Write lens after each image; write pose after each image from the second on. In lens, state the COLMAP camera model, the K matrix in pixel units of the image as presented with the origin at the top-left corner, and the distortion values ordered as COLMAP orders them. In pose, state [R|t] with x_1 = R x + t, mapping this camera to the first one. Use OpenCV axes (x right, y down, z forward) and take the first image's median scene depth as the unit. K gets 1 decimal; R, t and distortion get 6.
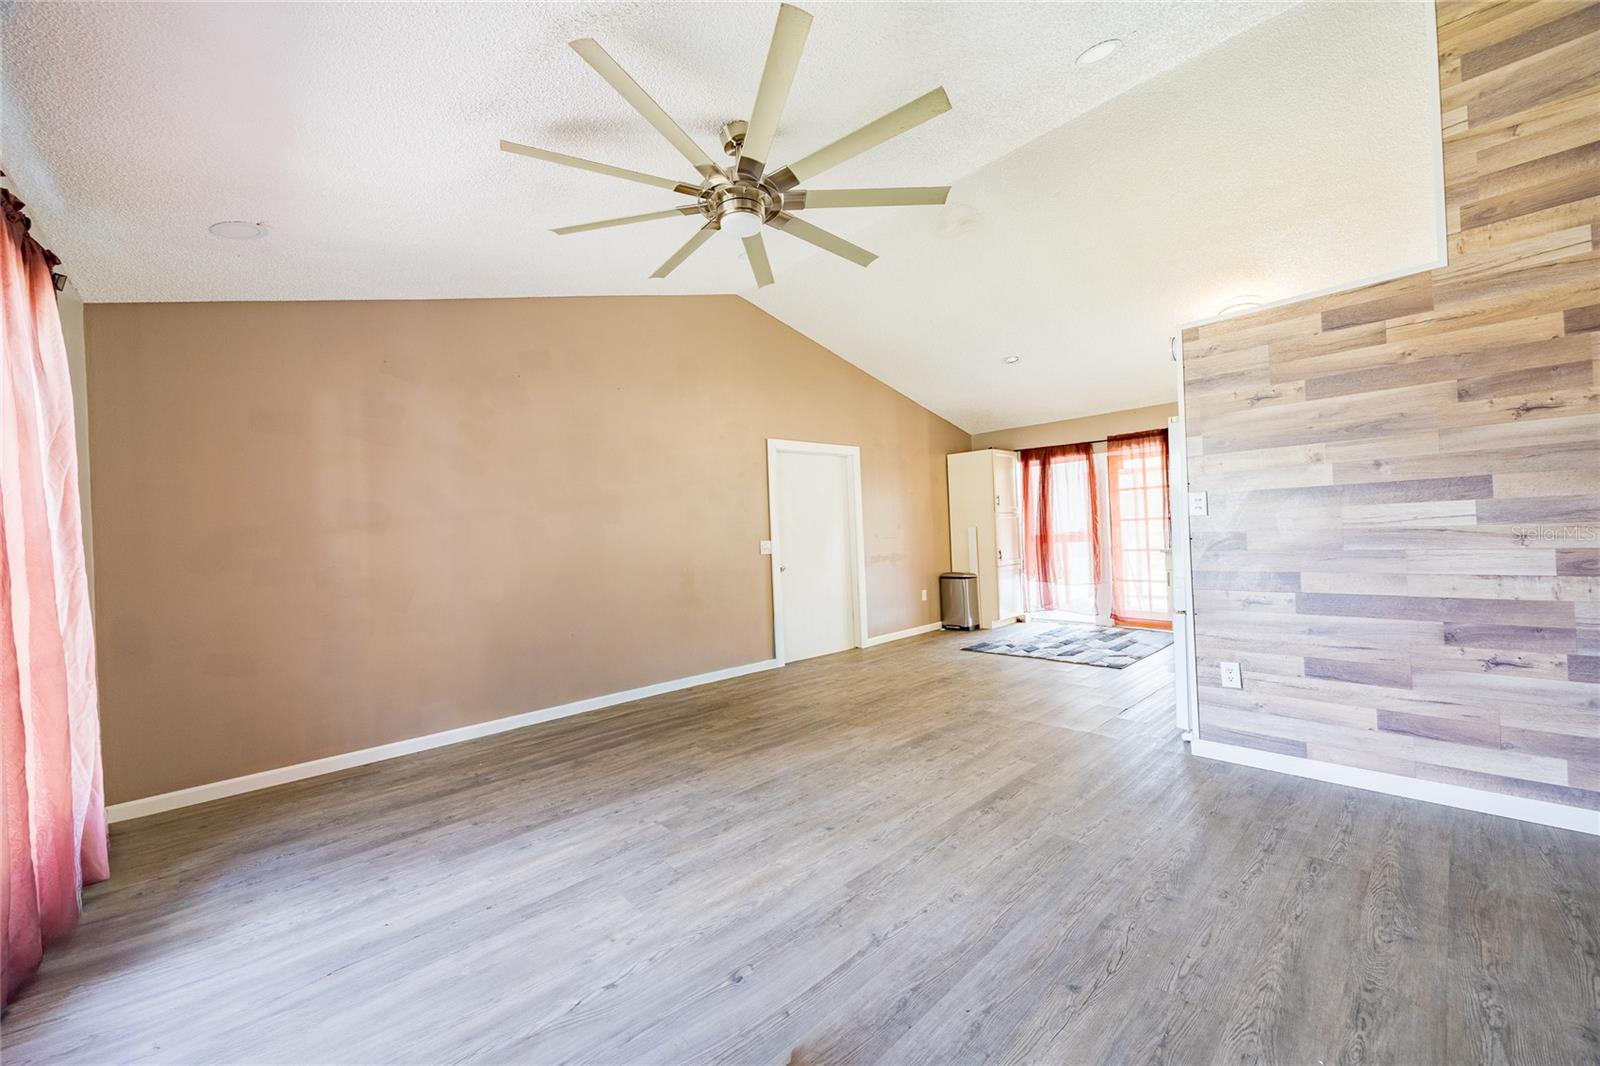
lens RADIAL K [[617.7, 0, 800.0], [0, 617.7, 533.0], [0, 0, 1]] dist [-0.000376, -0.000036]
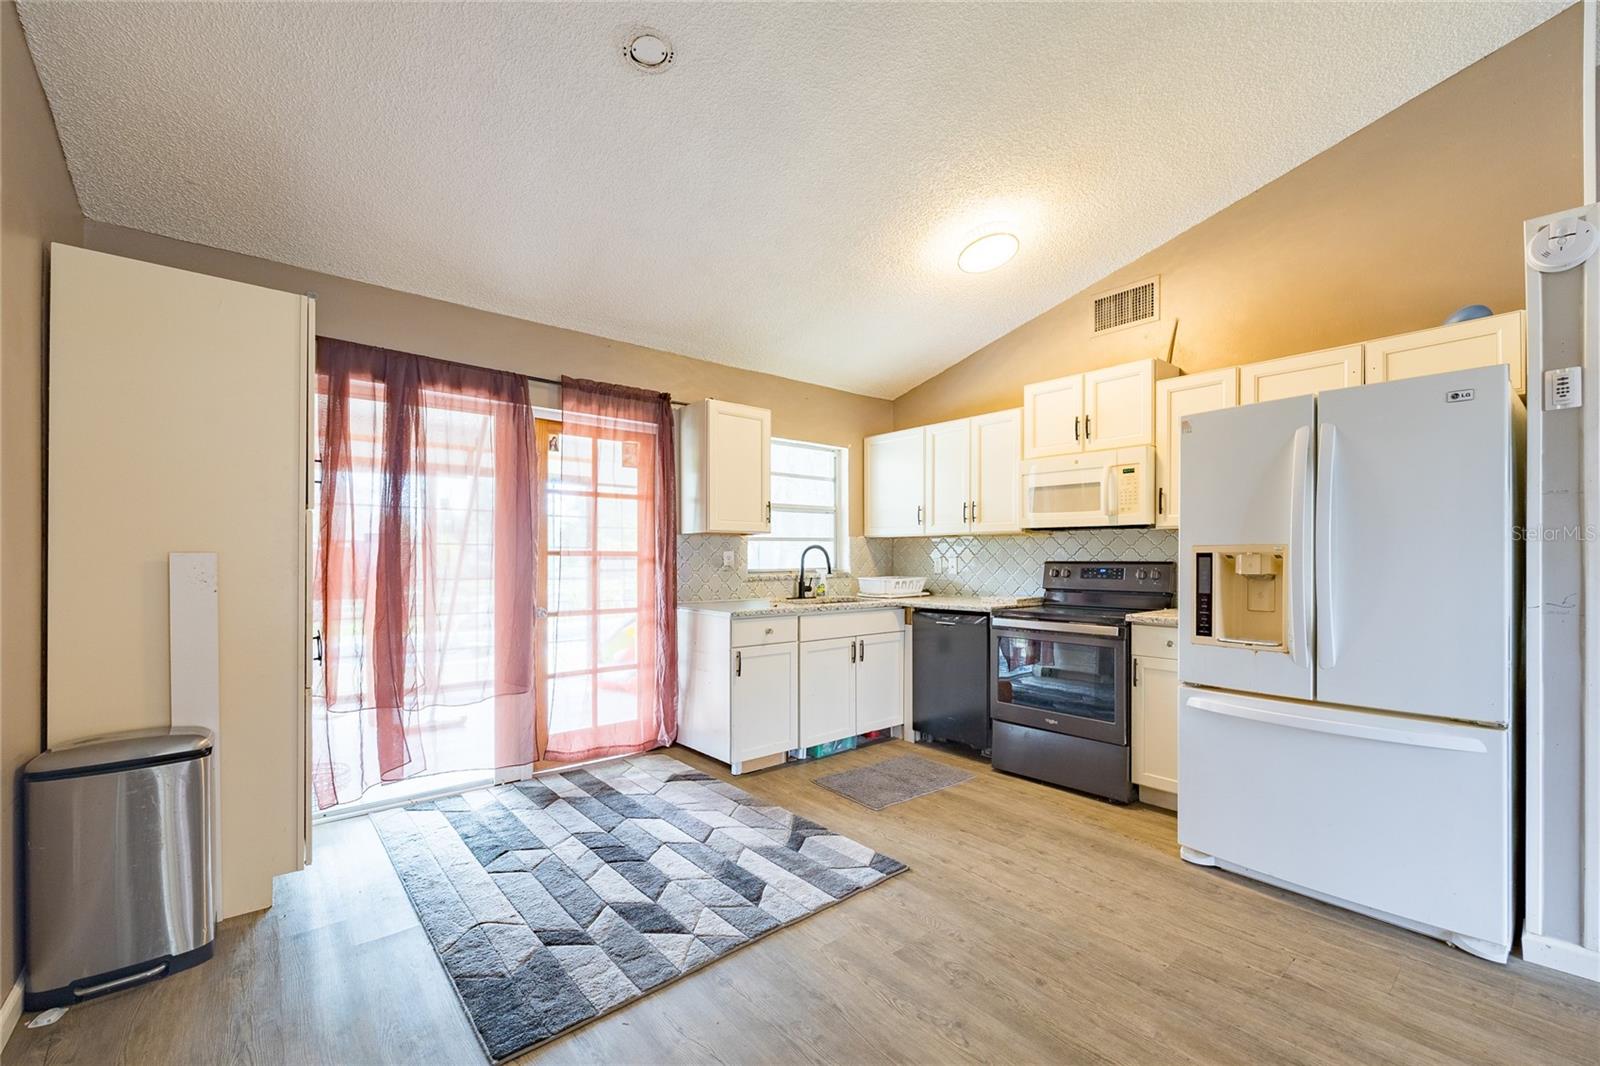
lens RADIAL K [[630.4, 0, 802.3], [0, 630.4, 563.7], [0, 0, 1]] dist [-0.001665, -0.000214]
pose [[0.027657, 0.029693, 0.999176, 0.030406], [-0.000678, 0.999559, -0.029685, 0.007258], [-0.999617, 0.000143, 0.027665, 1.584700]]
